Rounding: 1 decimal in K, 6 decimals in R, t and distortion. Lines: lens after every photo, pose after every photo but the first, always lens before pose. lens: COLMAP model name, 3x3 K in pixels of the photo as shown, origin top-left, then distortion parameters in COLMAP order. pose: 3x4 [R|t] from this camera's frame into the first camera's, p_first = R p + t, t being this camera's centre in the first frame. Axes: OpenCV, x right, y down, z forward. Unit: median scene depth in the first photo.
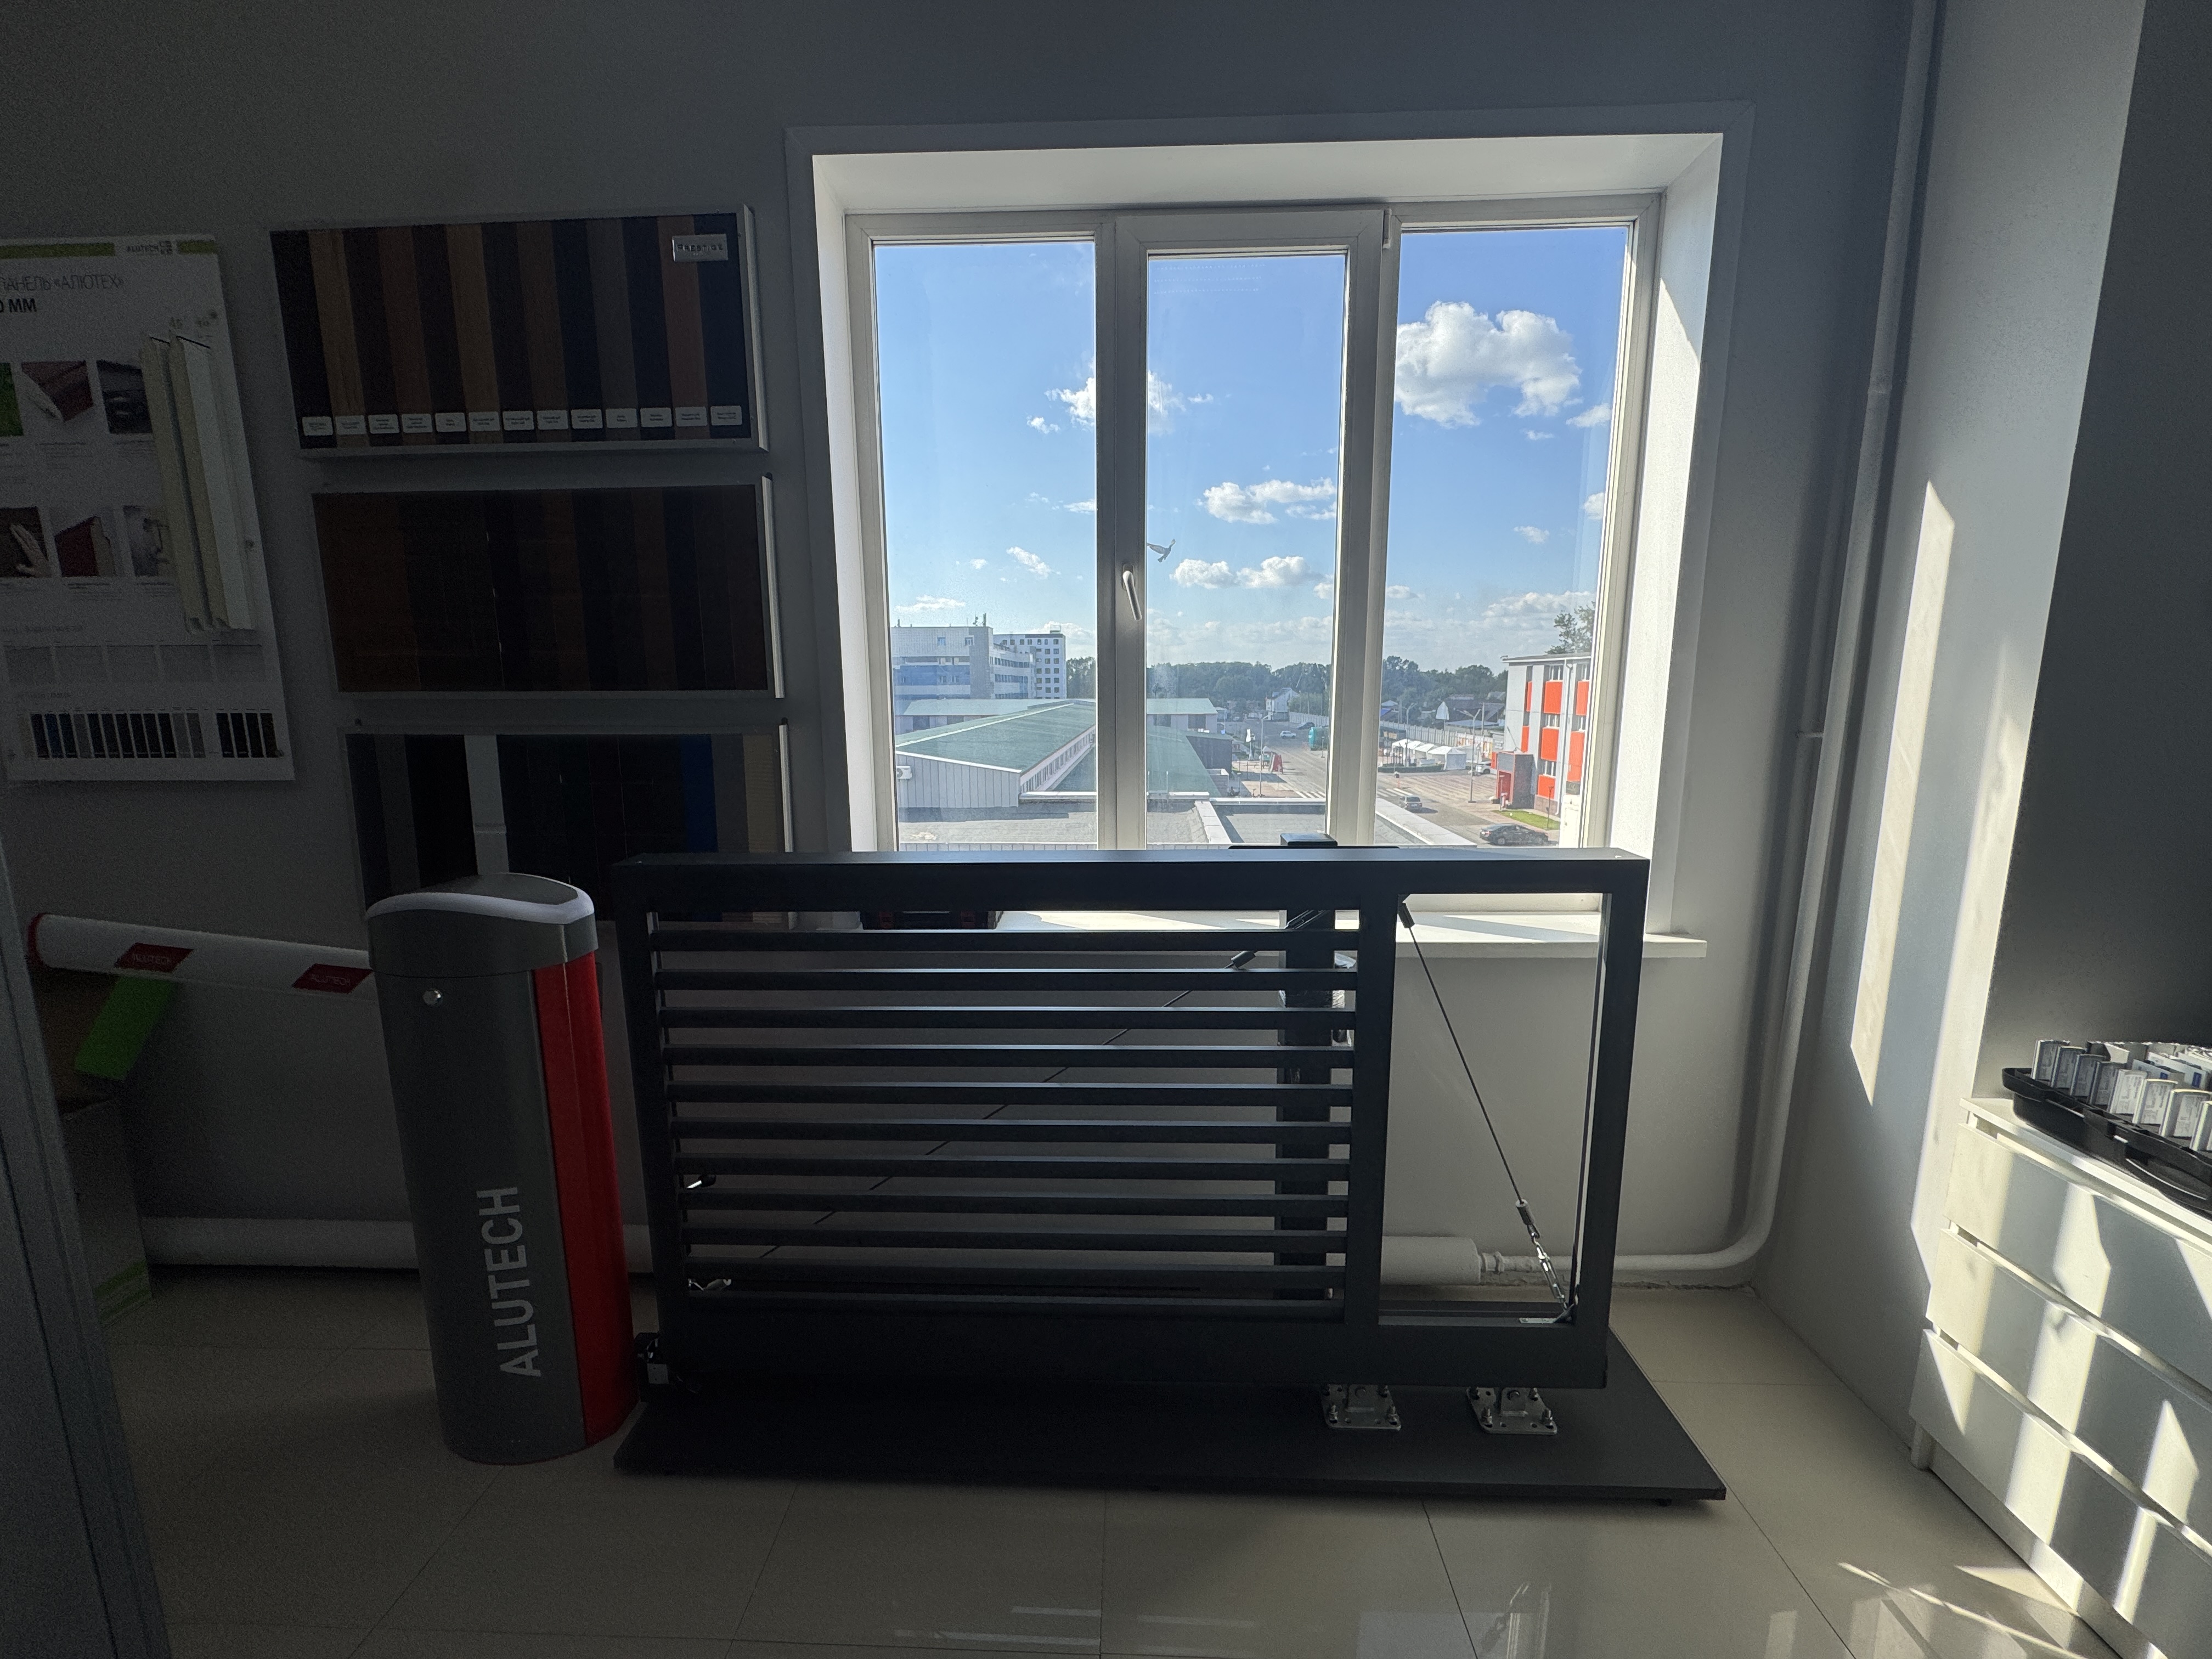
lens RADIAL K [[891.9, 0, 1098.1], [0, 891.9, 828.1], [0, 0, 1]] dist [0.000840, -0.000281]
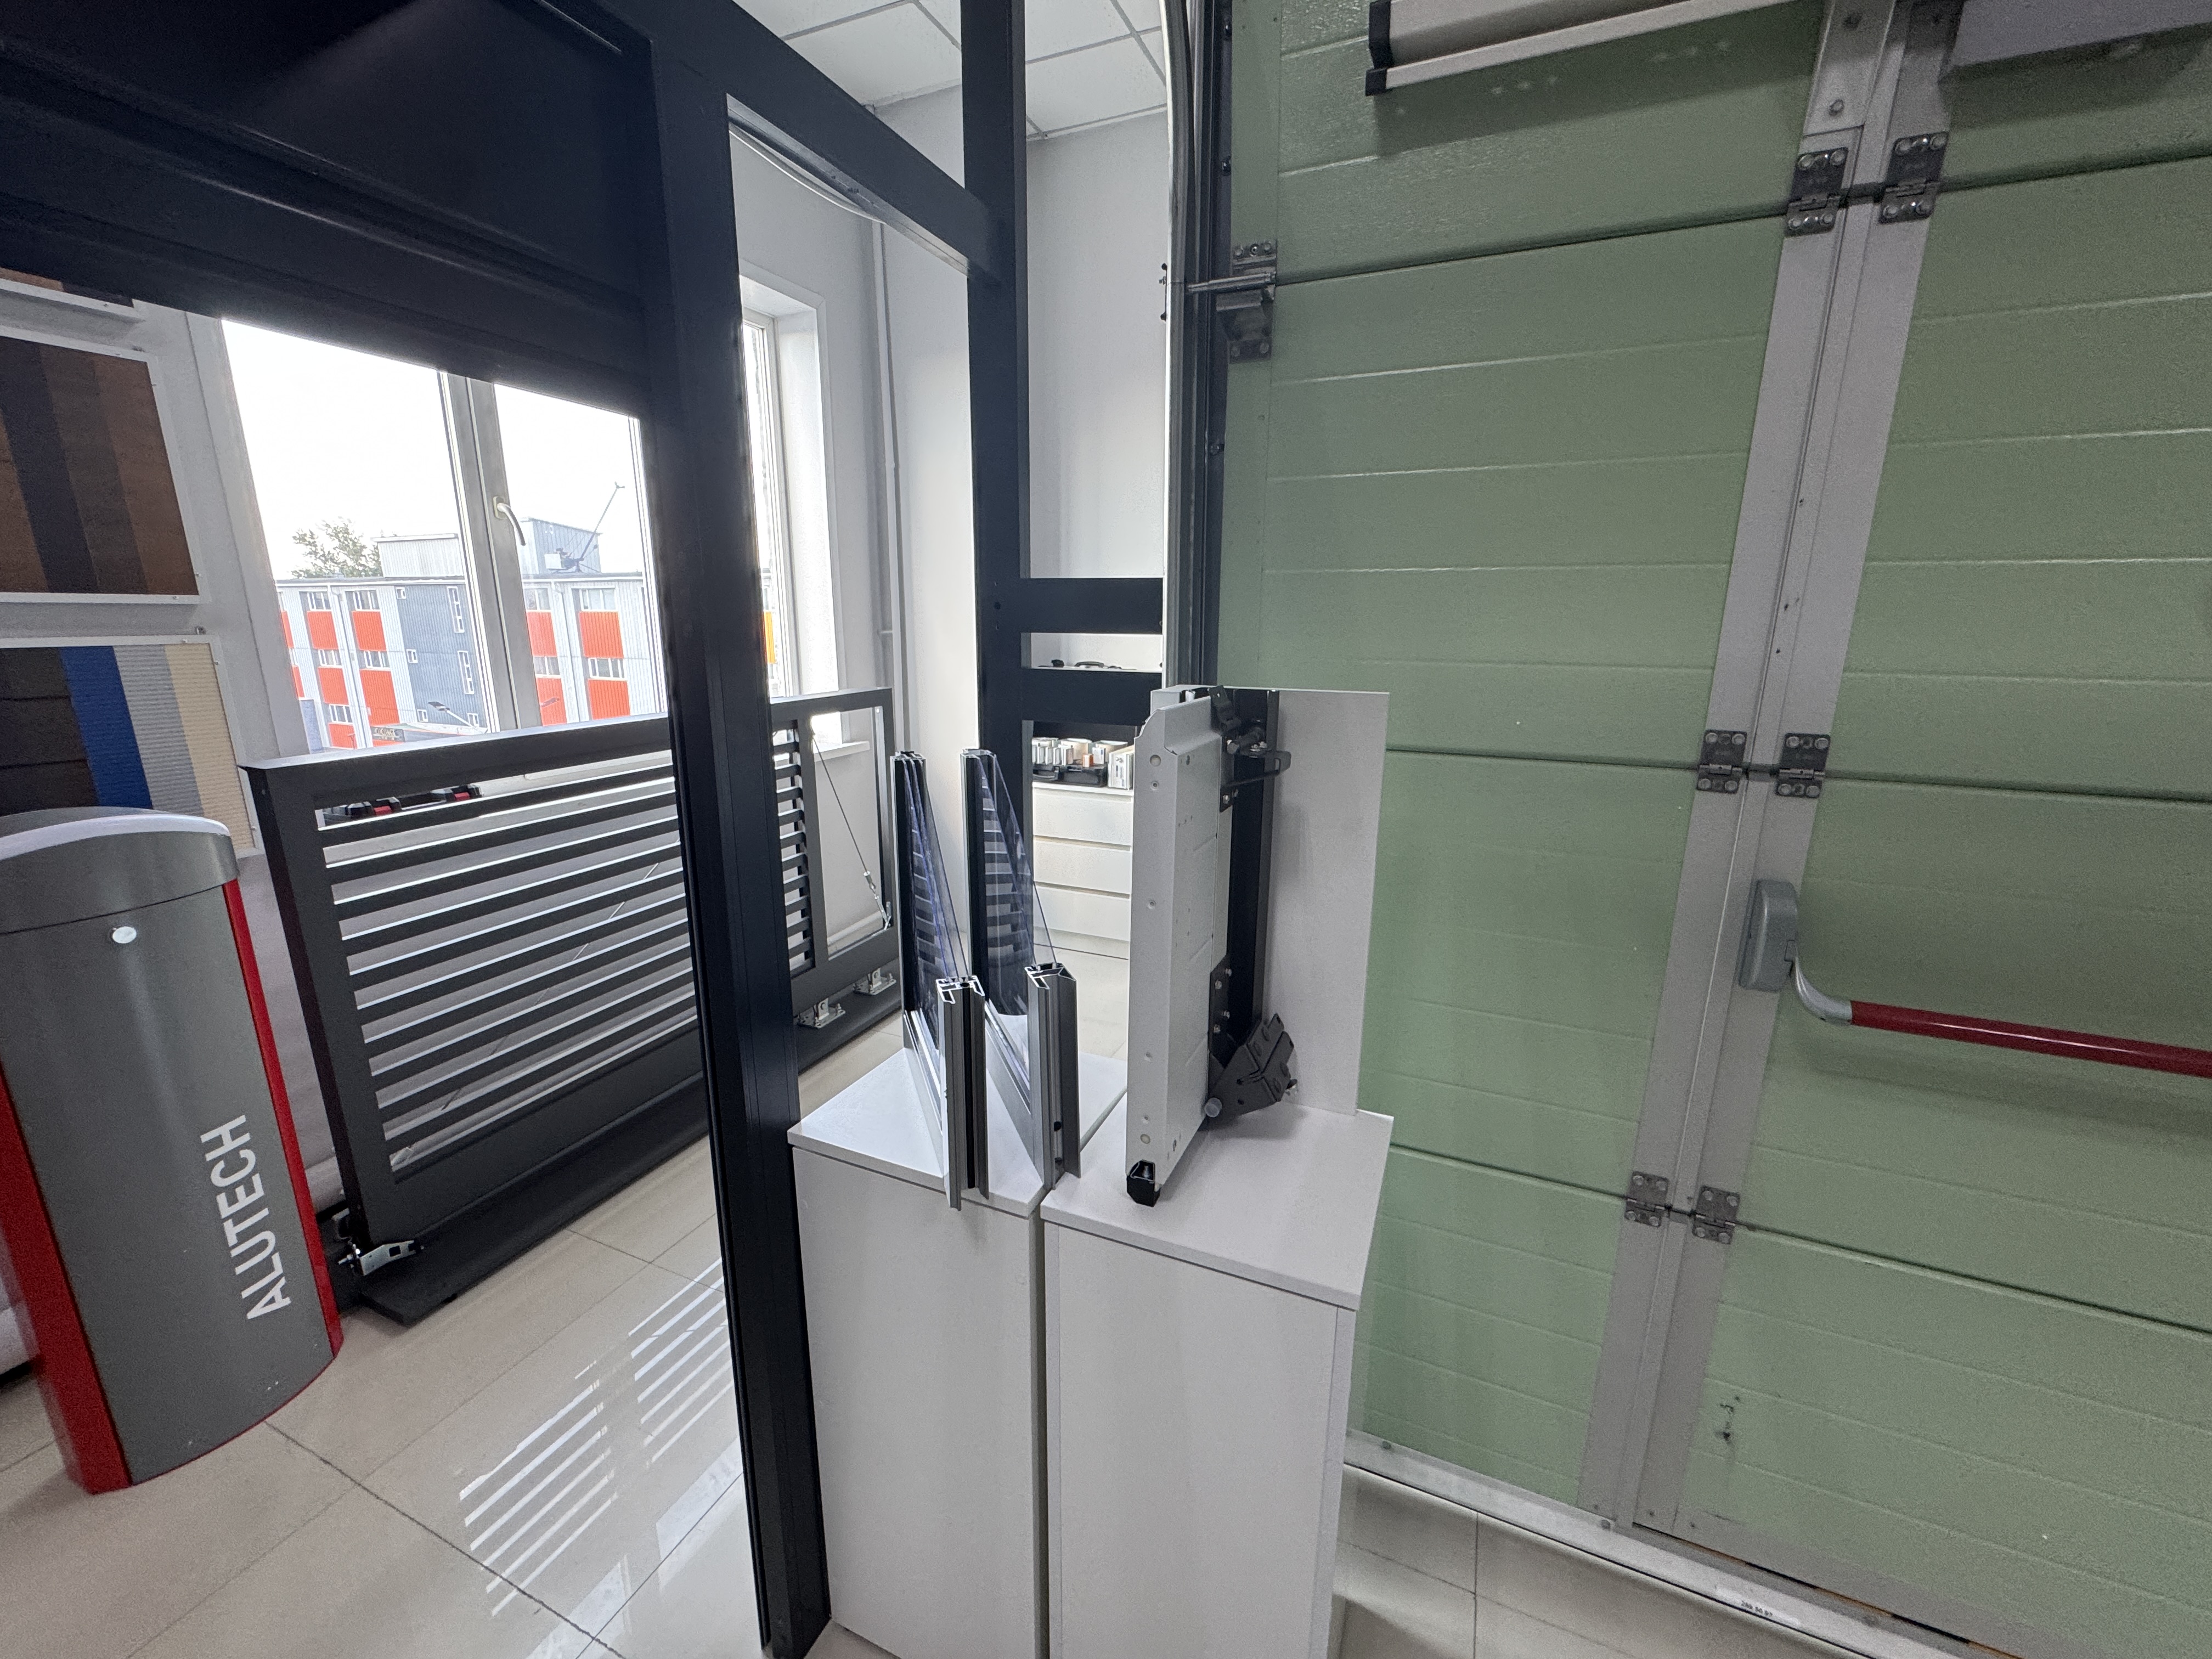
lens RADIAL K [[891.9, 0, 1104.3], [0, 891.9, 829.2], [0, 0, 1]] dist [0.000840, -0.000281]
pose [[0.363848, -0.214489, 0.906427, -1.106118], [0.146034, 0.974228, 0.171913, 0.071852], [-0.919939, 0.069819, 0.385794, -0.241571]]
